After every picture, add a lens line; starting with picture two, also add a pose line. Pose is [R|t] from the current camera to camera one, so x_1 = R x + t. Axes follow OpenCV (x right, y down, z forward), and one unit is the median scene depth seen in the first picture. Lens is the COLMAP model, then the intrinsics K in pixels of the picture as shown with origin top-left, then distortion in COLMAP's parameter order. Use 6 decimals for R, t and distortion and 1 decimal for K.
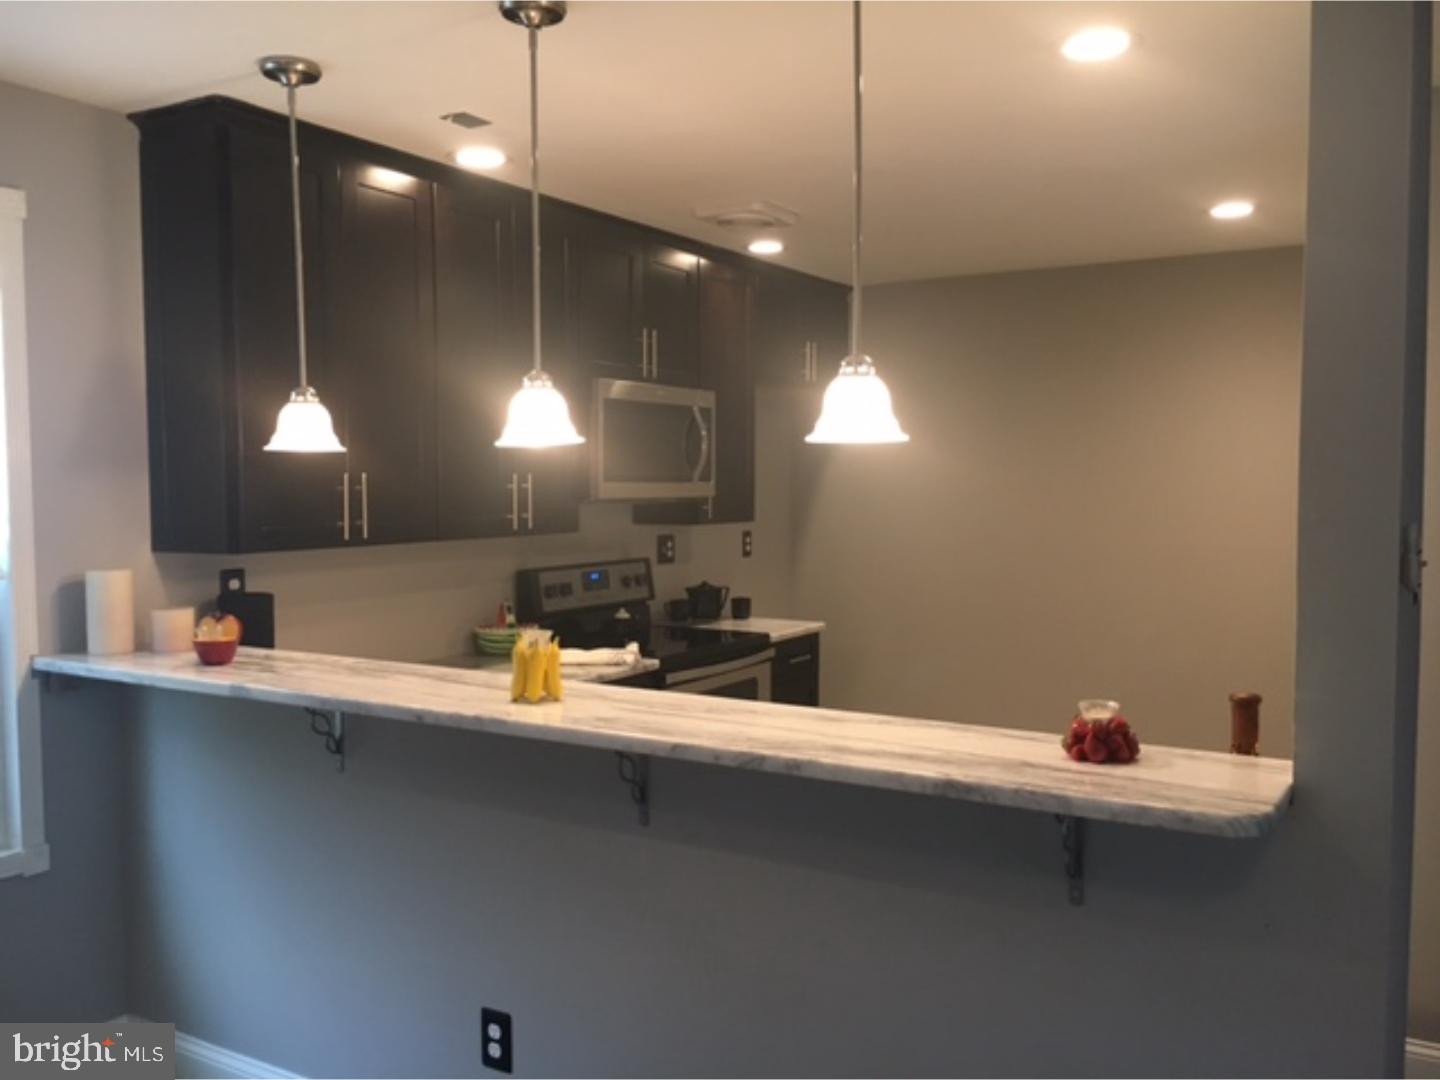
lens RADIAL K [[1169.6, 0, 739.2], [0, 1169.6, 527.9], [0, 0, 1]] dist [0.015966, 0.006681]
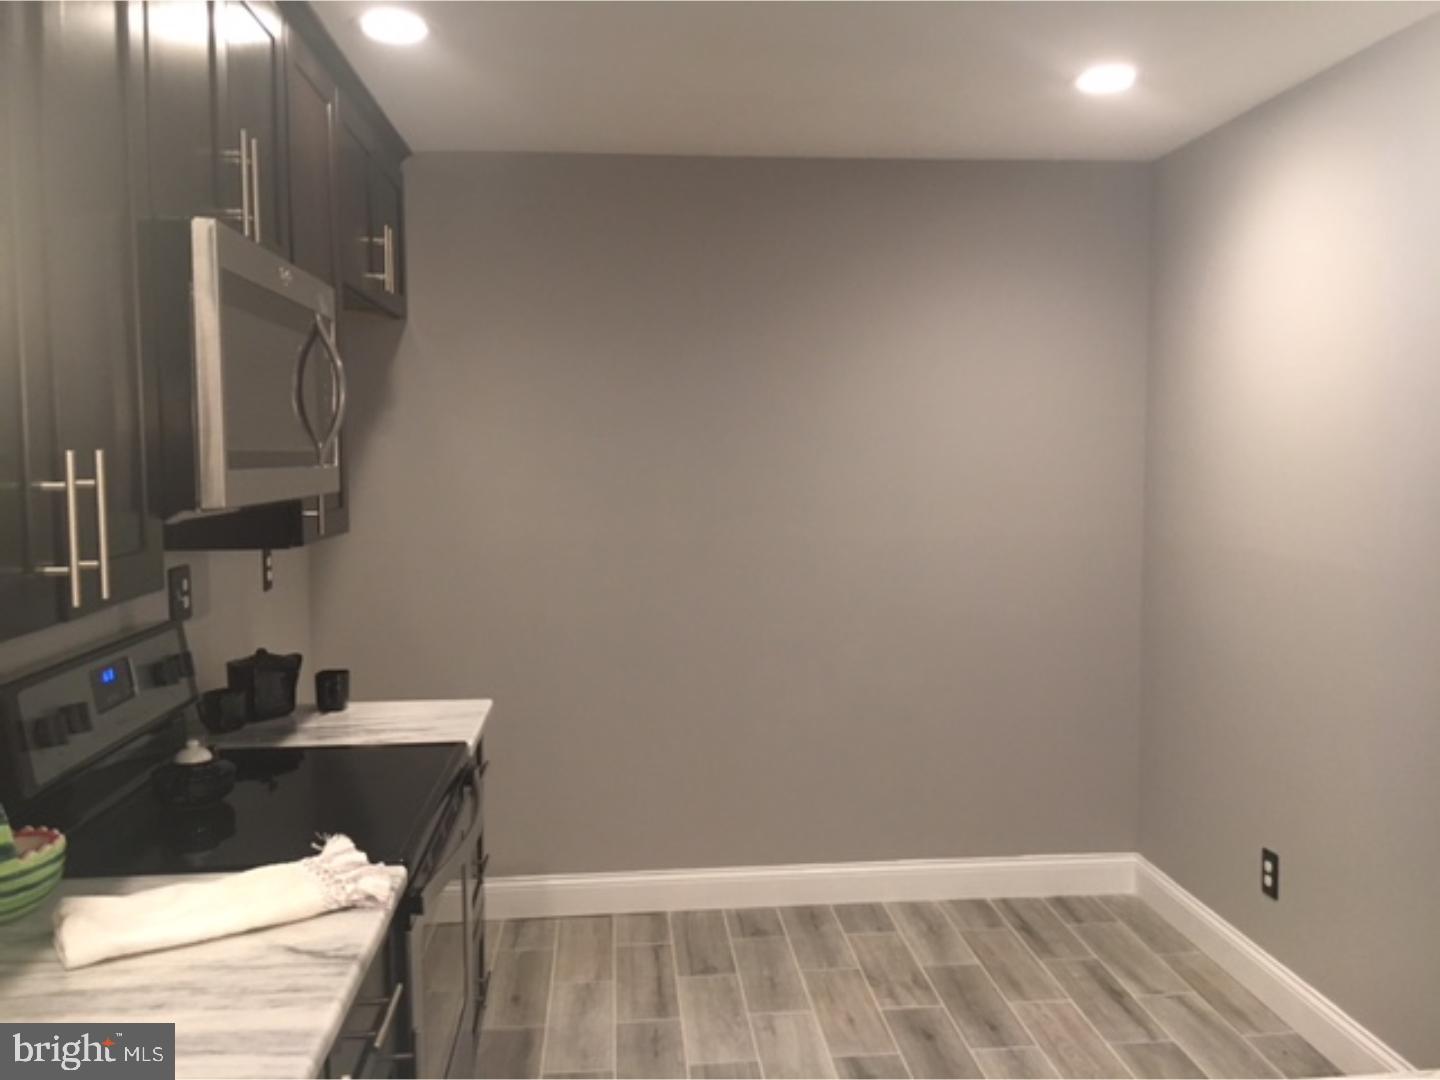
lens RADIAL K [[1229.9, 0, 720.0], [0, 1229.9, 540.0], [0, 0, 1]] dist [0.004266, -0.002390]
pose [[0.813691, -0.048814, 0.579244, -0.218440], [0.029989, 0.998666, 0.042032, -0.025642], [-0.580523, -0.016830, 0.814070, 0.507328]]
